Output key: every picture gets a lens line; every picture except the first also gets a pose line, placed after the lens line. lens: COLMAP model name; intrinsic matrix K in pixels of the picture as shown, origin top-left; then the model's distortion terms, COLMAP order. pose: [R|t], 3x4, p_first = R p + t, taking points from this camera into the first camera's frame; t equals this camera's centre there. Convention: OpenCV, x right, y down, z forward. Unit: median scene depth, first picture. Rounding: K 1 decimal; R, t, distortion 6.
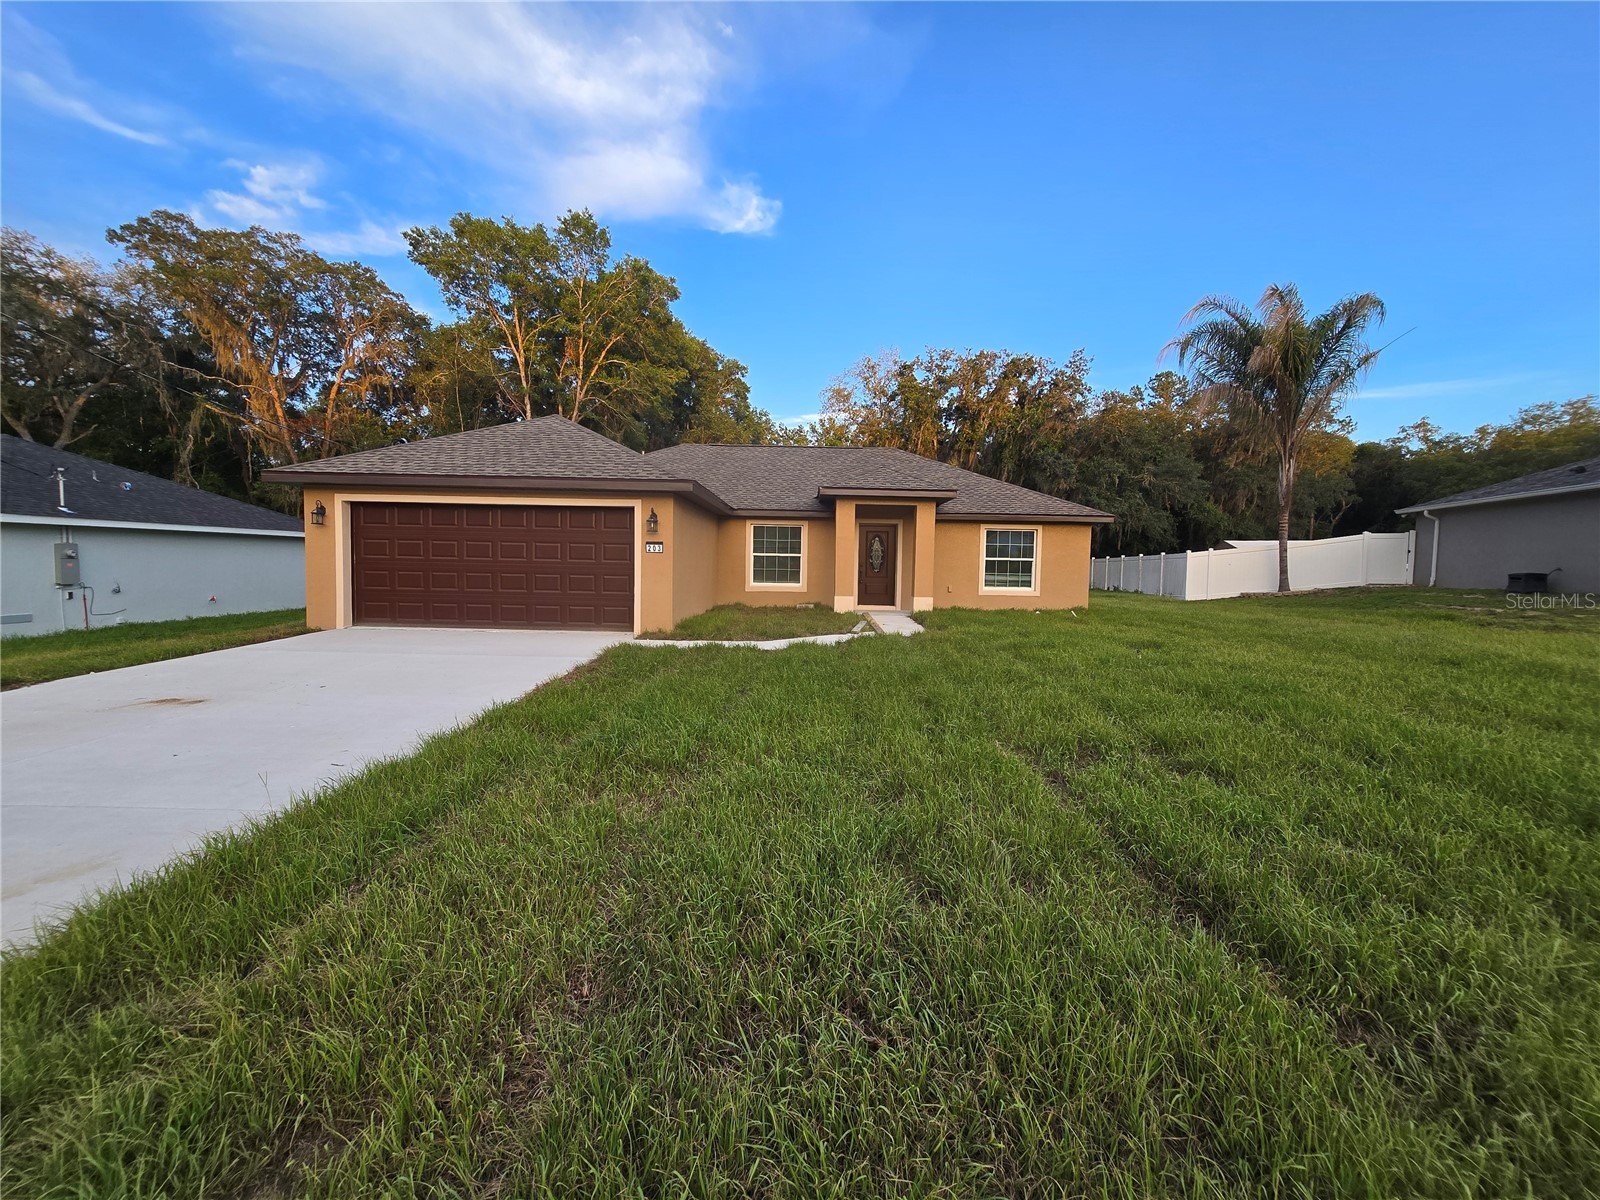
lens RADIAL K [[657.1, 0, 797.0], [0, 657.1, 595.3], [0, 0, 1]] dist [-0.005353, 0.000599]
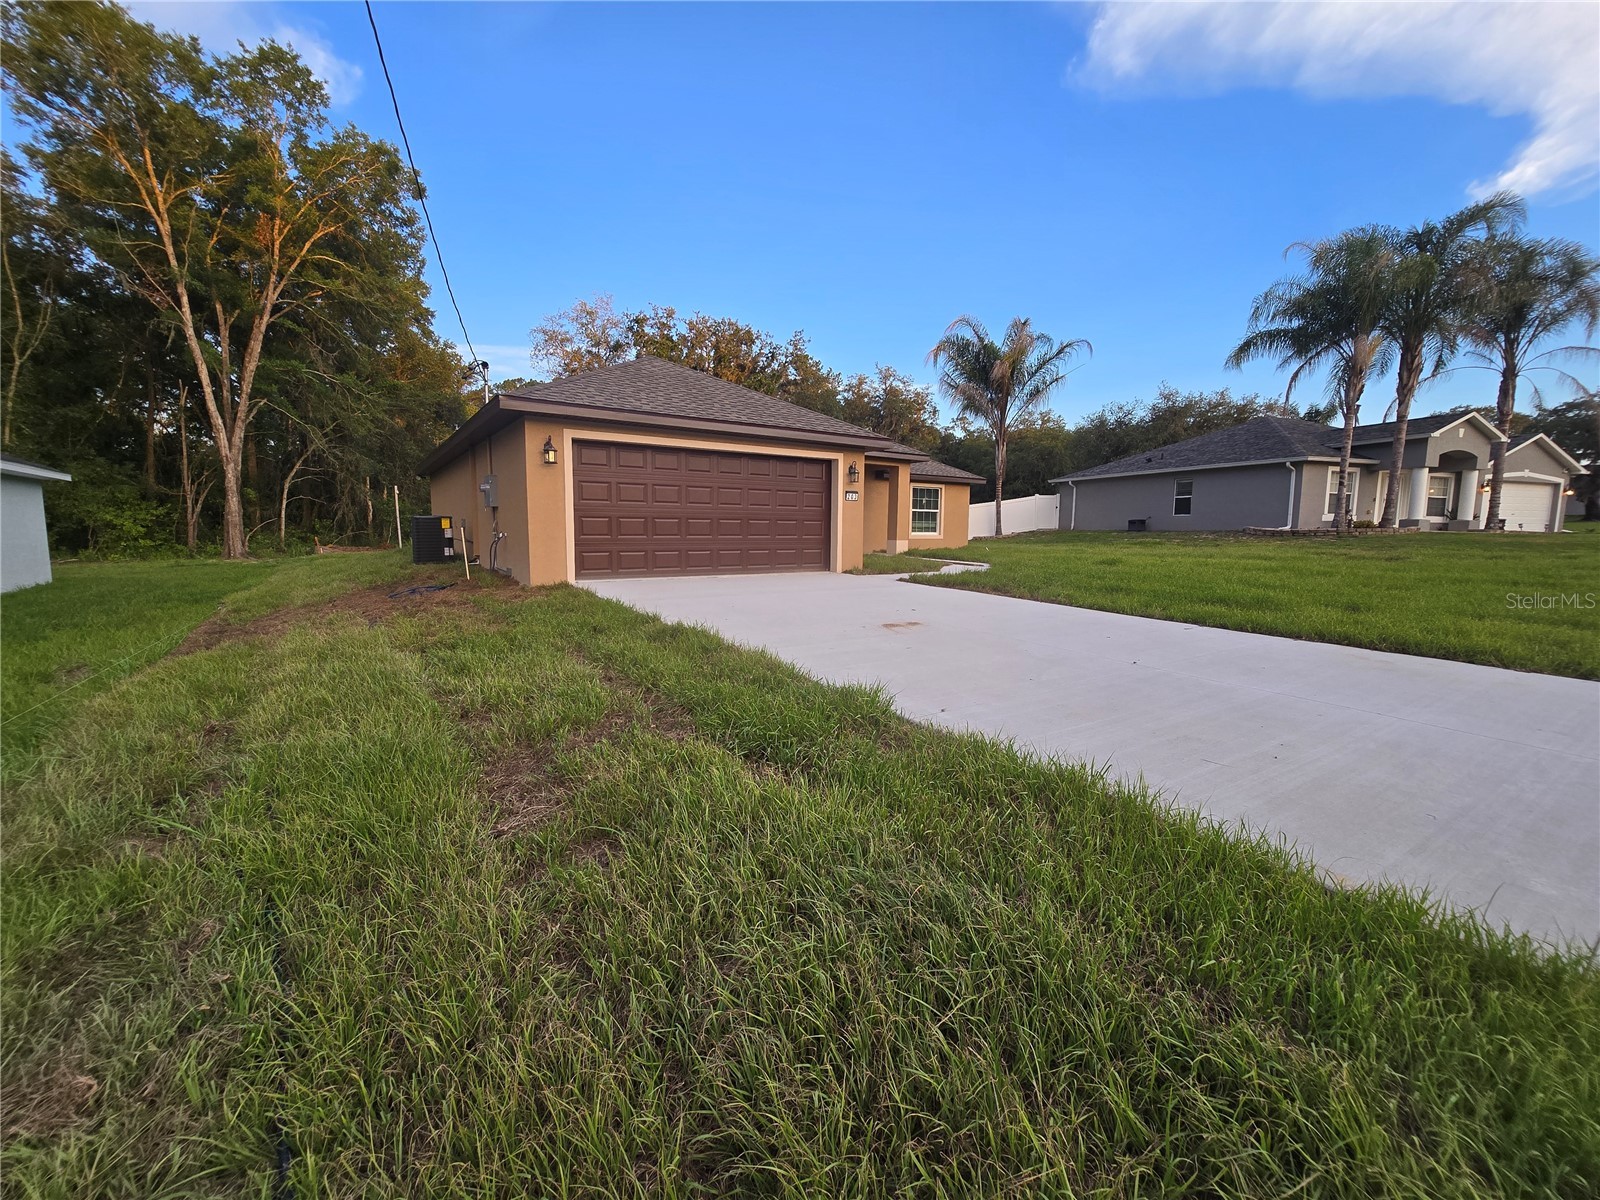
lens RADIAL K [[657.1, 0, 791.7], [0, 657.1, 599.4], [0, 0, 1]] dist [-0.005353, 0.000599]
pose [[0.831925, -0.071489, 0.550263, -0.481071], [0.033052, 0.996290, 0.079465, 0.005884], [-0.553902, -0.047922, 0.831201, 0.050616]]
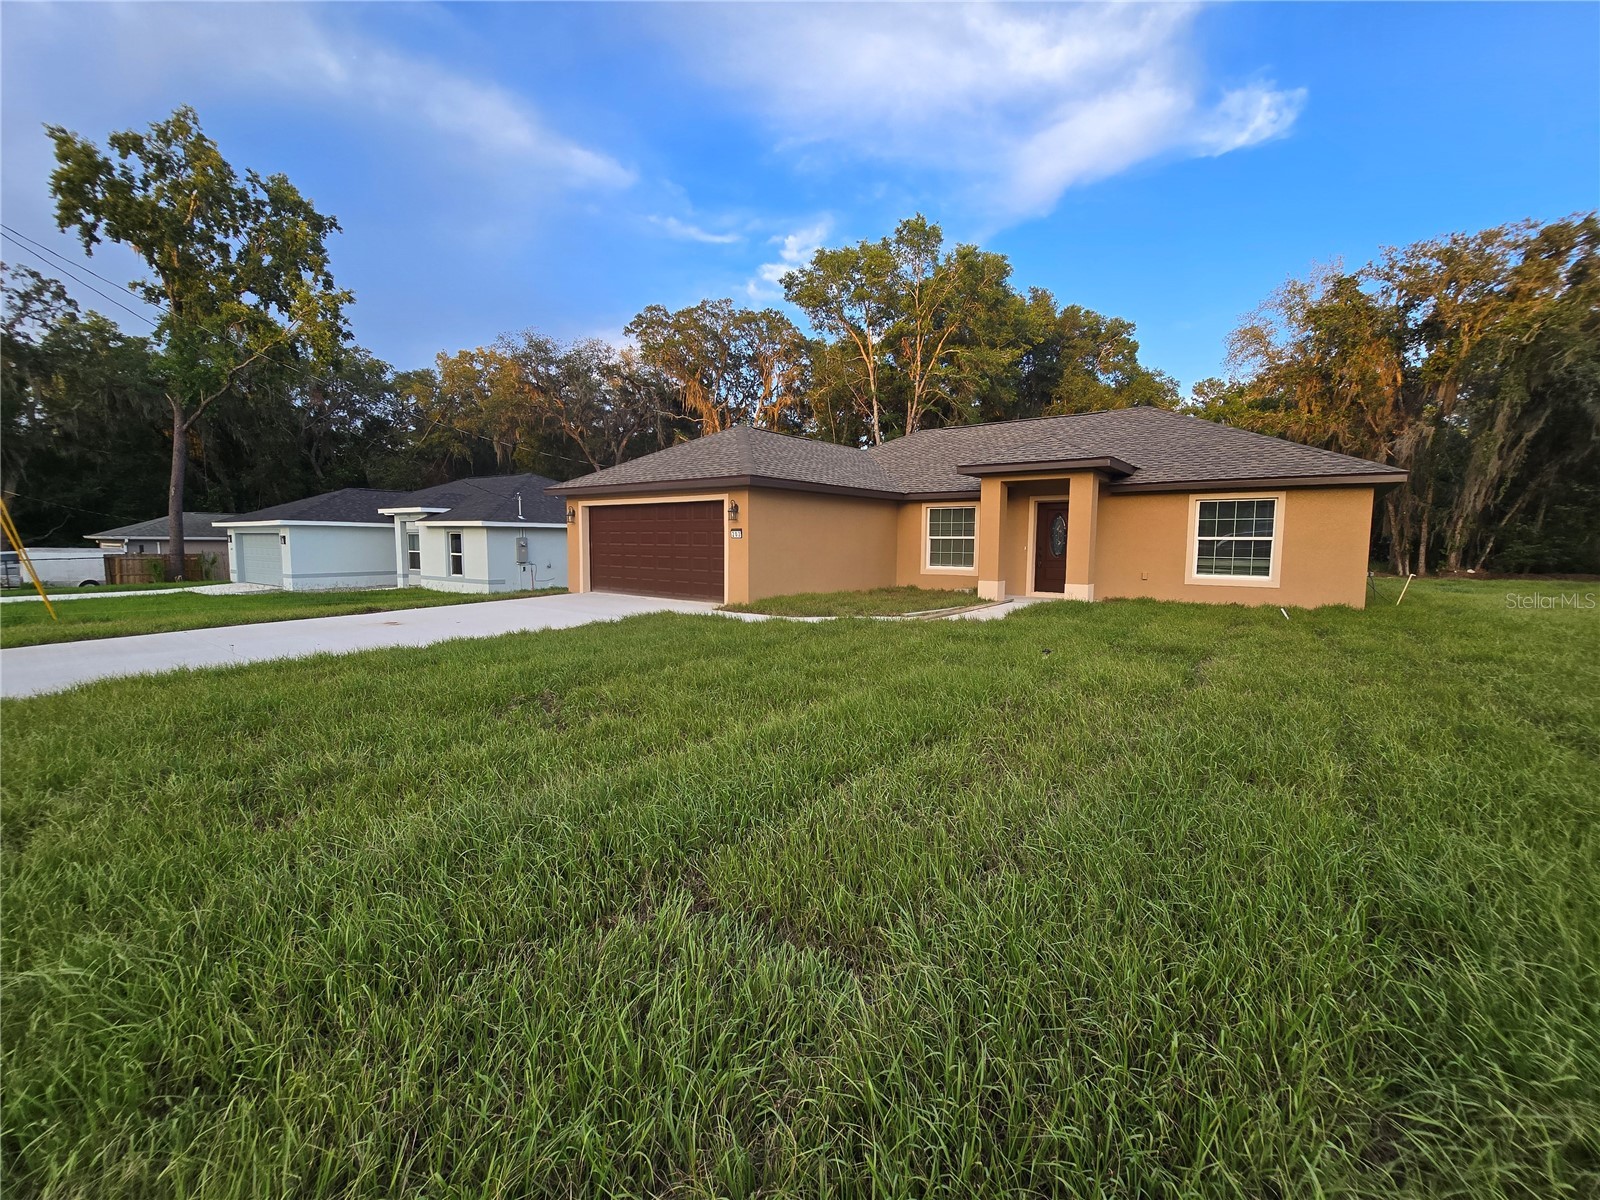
lens RADIAL K [[657.1, 0, 797.9], [0, 657.1, 593.0], [0, 0, 1]] dist [-0.005353, 0.000599]
pose [[0.791786, 0.035401, -0.609772, 0.303989], [-0.023697, 0.999348, 0.027249, -0.000296], [0.610338, -0.007126, 0.792109, 0.065512]]
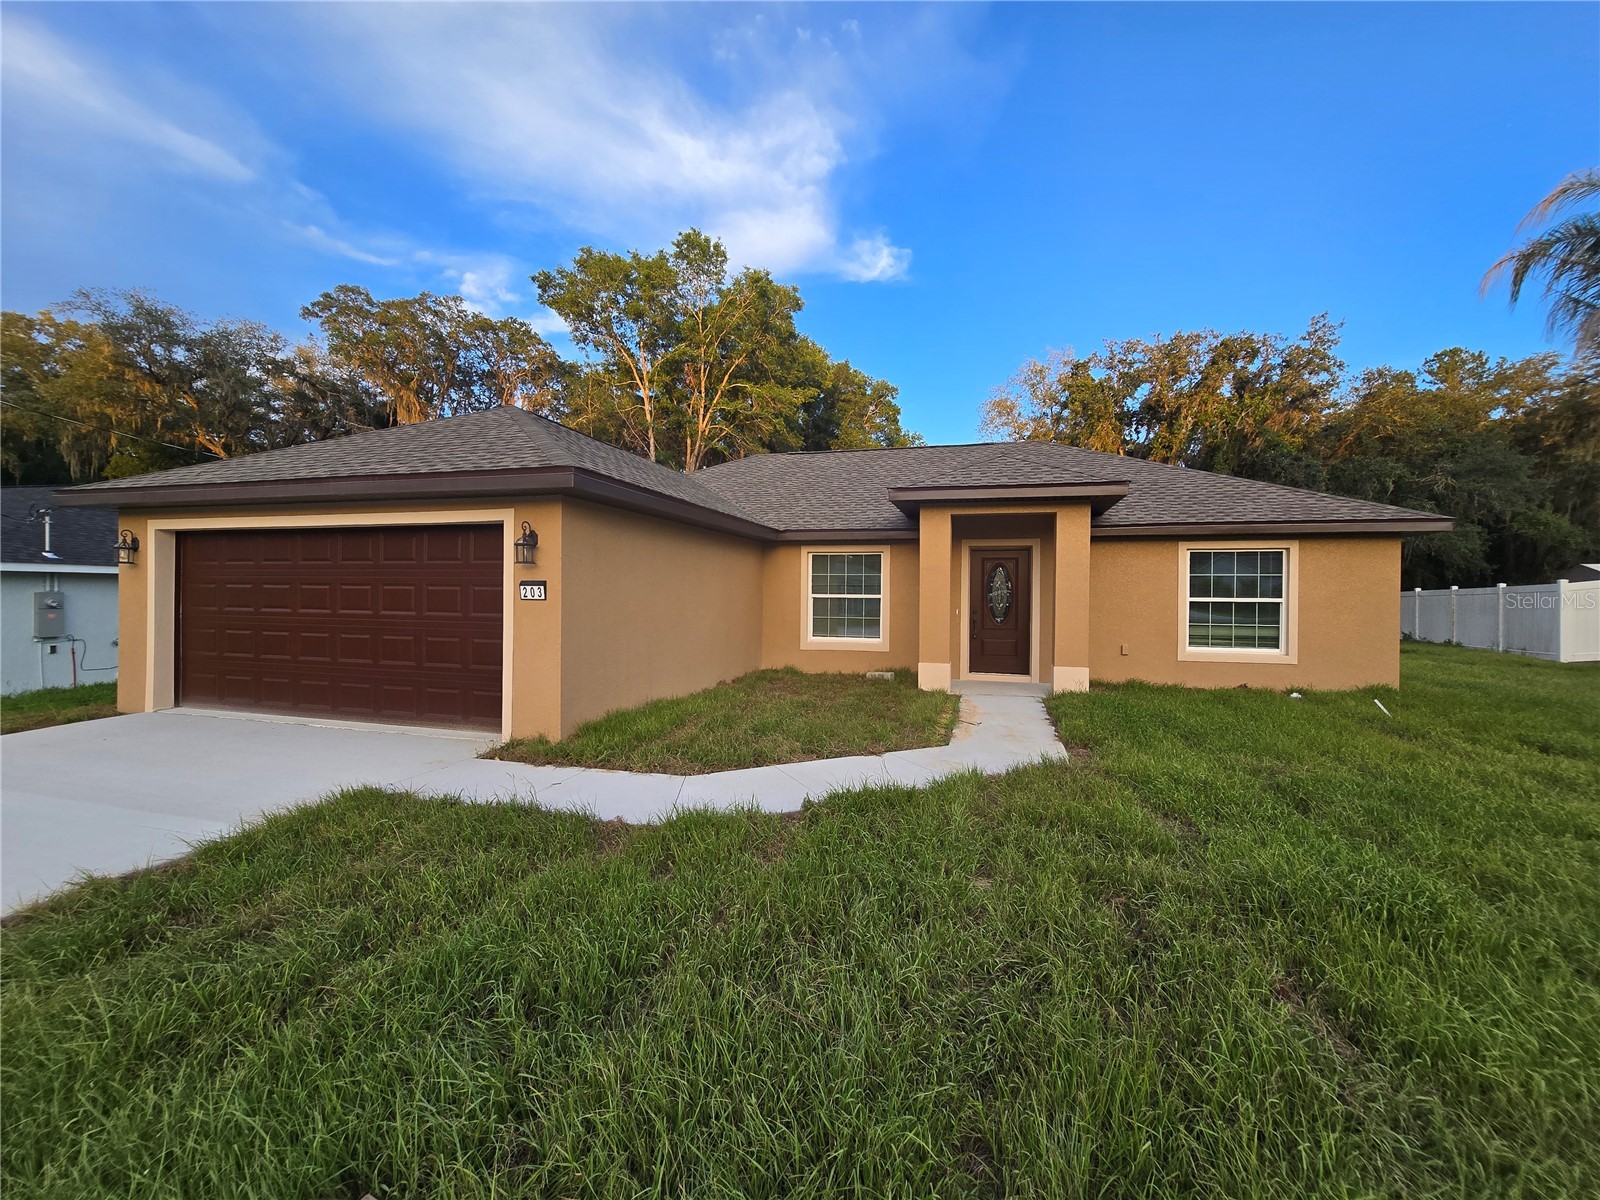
lens RADIAL K [[657.1, 0, 799.6], [0, 657.1, 592.7], [0, 0, 1]] dist [-0.005353, 0.000599]
pose [[0.964972, -0.010612, -0.262137, 0.079494], [-0.004836, 0.998292, -0.058217, -0.019858], [0.262308, 0.057445, 0.963273, 0.260289]]
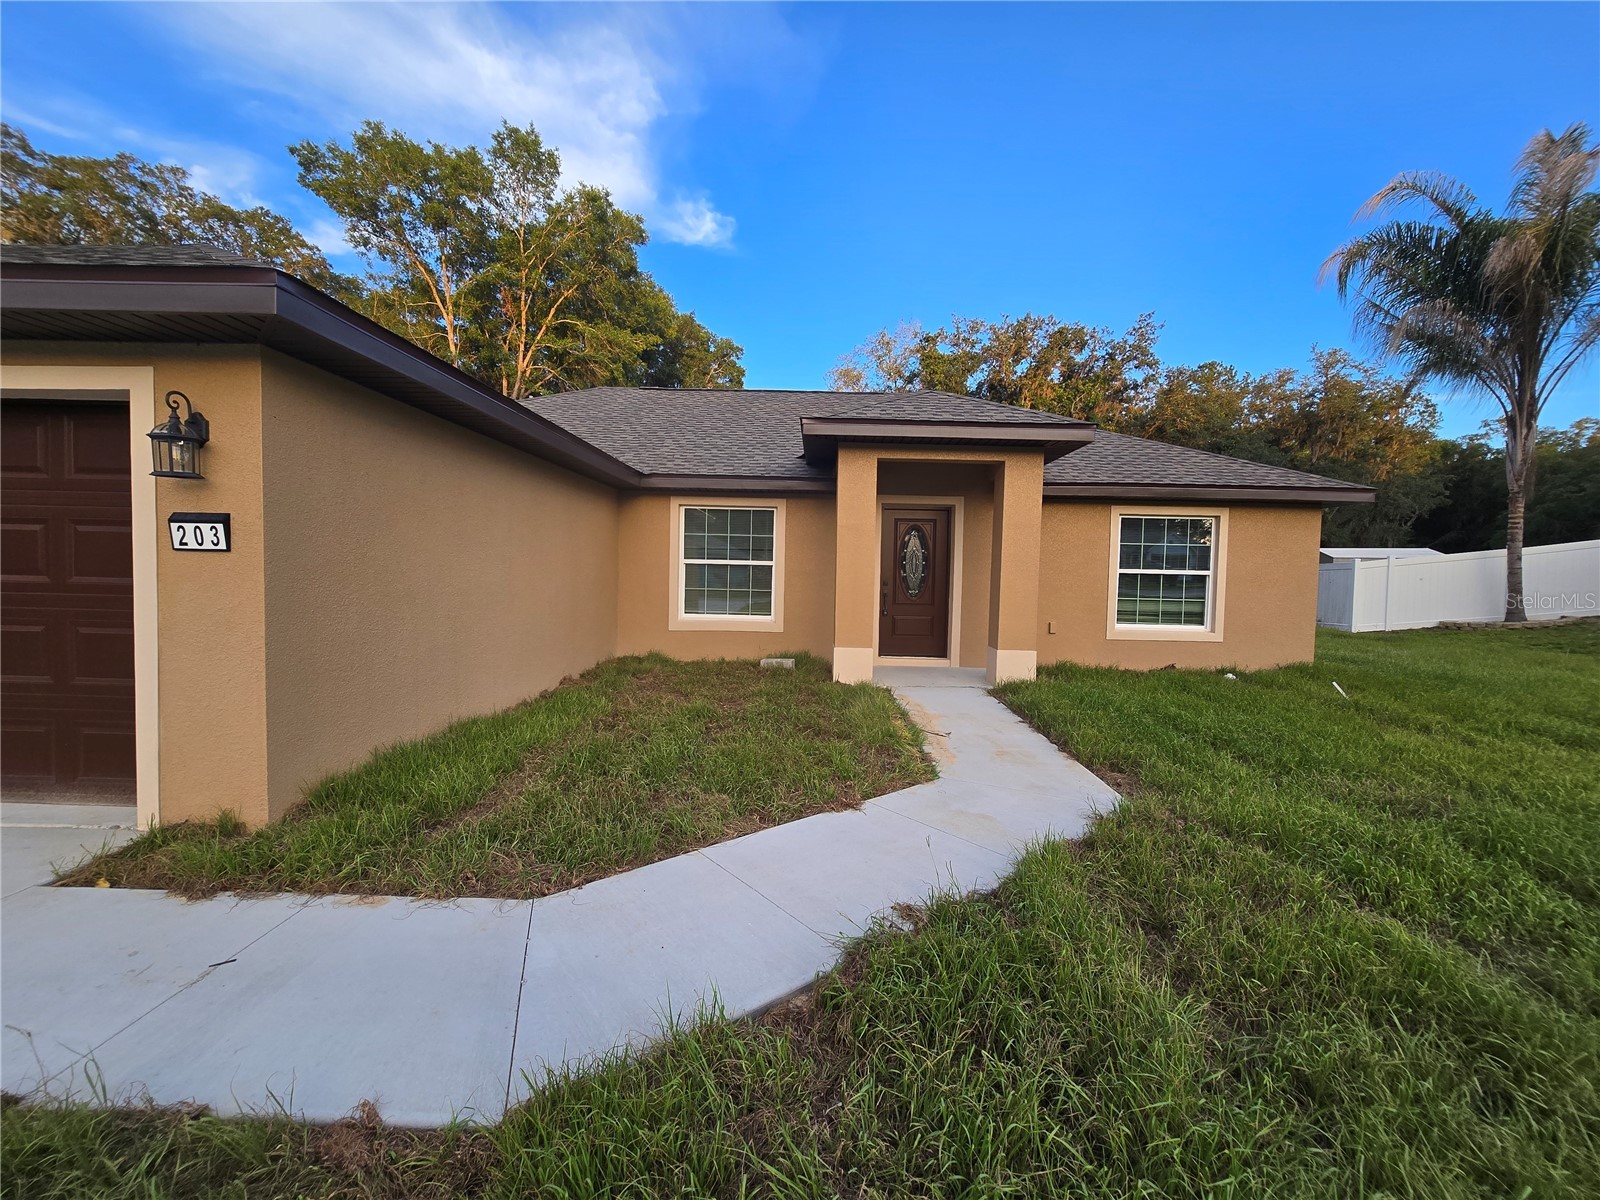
lens RADIAL K [[657.1, 0, 800.2], [0, 657.1, 596.2], [0, 0, 1]] dist [-0.005353, 0.000599]
pose [[0.999955, 0.003785, -0.008724, 0.025593], [-0.003891, 0.999918, -0.012224, -0.021618], [0.008677, 0.012258, 0.999887, 0.363456]]
